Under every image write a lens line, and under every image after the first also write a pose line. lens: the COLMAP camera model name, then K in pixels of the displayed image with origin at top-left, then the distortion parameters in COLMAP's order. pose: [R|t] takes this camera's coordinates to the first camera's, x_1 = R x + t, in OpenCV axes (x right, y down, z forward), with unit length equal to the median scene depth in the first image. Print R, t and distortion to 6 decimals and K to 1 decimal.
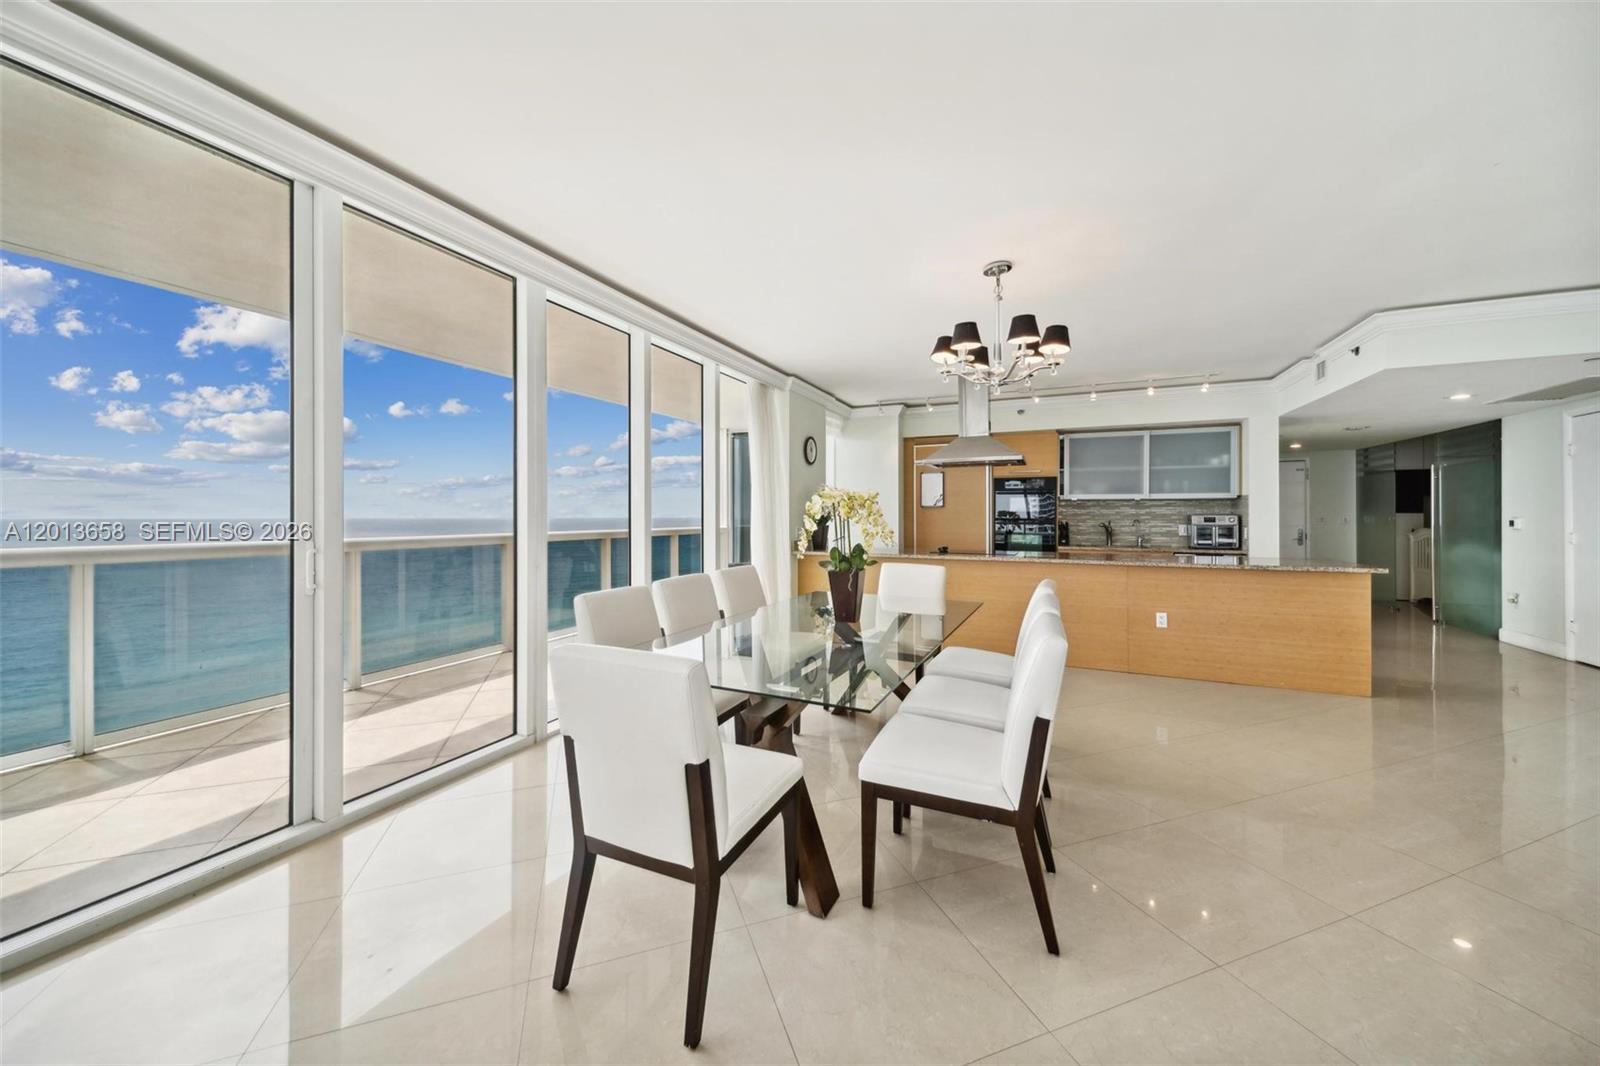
lens RADIAL K [[553.1, 0, 806.7], [0, 553.1, 509.9], [0, 0, 1]] dist [0.001157, -0.000005]
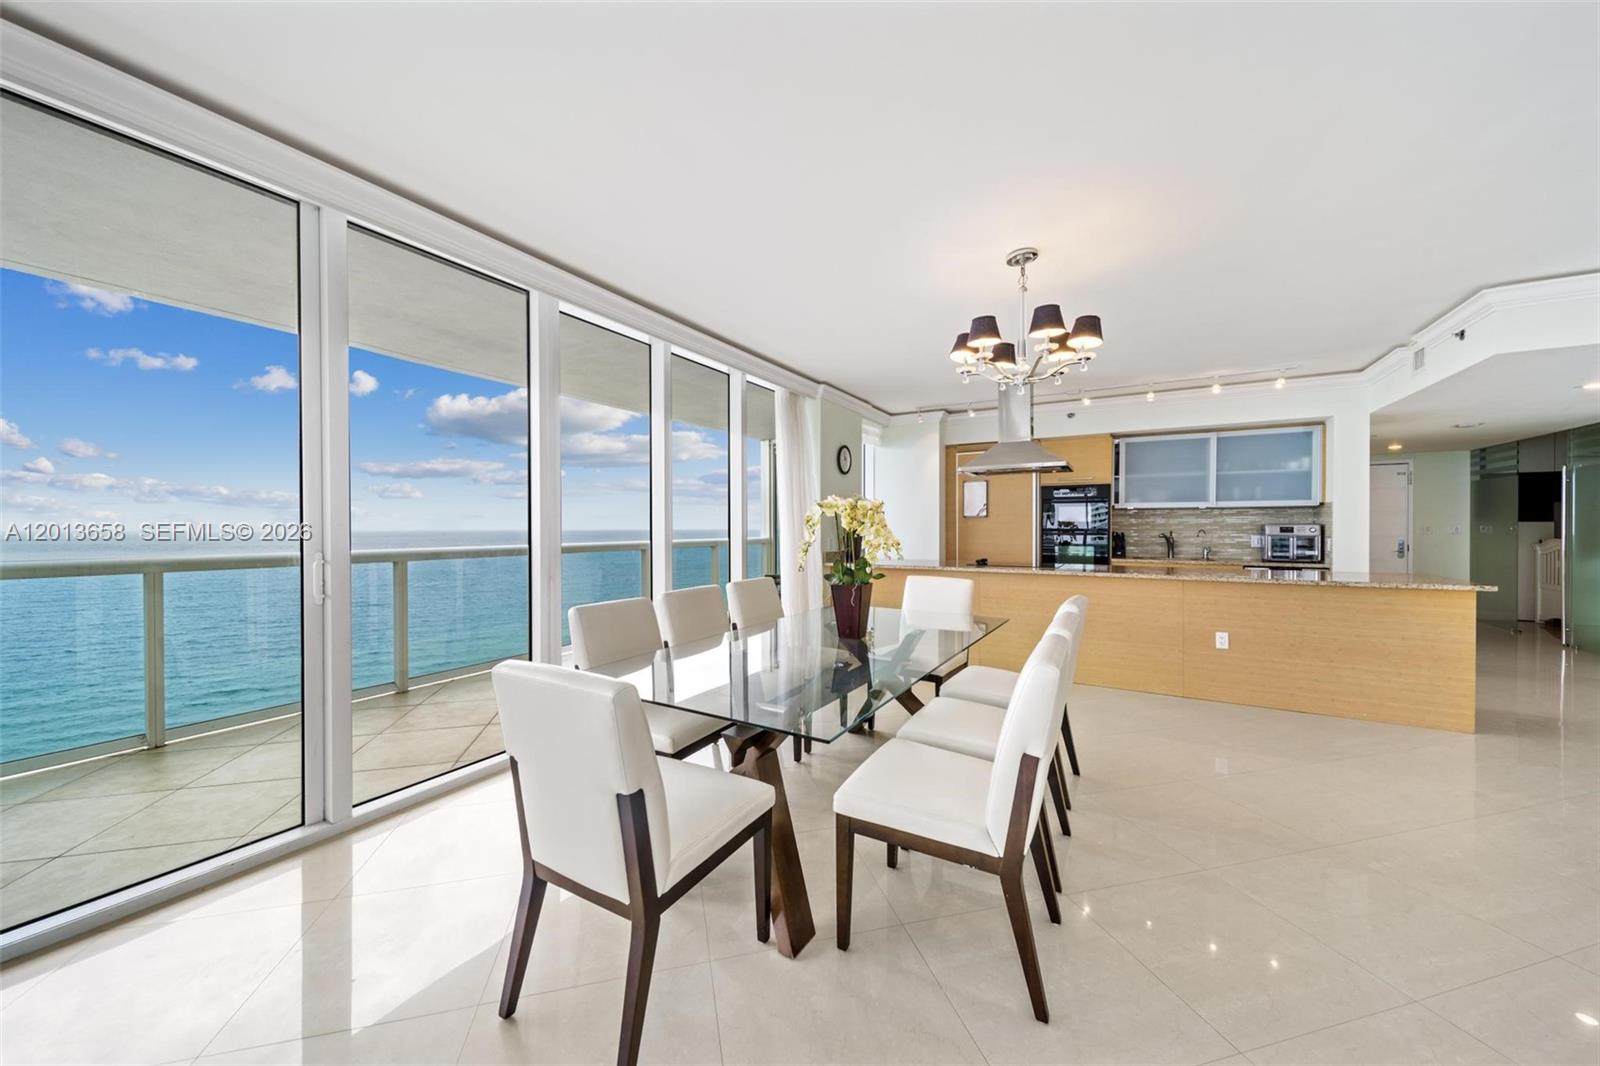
lens RADIAL K [[551.2, 0, 811.2], [0, 551.2, 527.3], [0, 0, 1]] dist [-0.000493, -0.000263]
pose [[0.995013, -0.002983, -0.099699, 0.144463], [0.004098, 0.999931, 0.010976, 0.002237], [0.099660, -0.011330, 0.994957, 0.082948]]
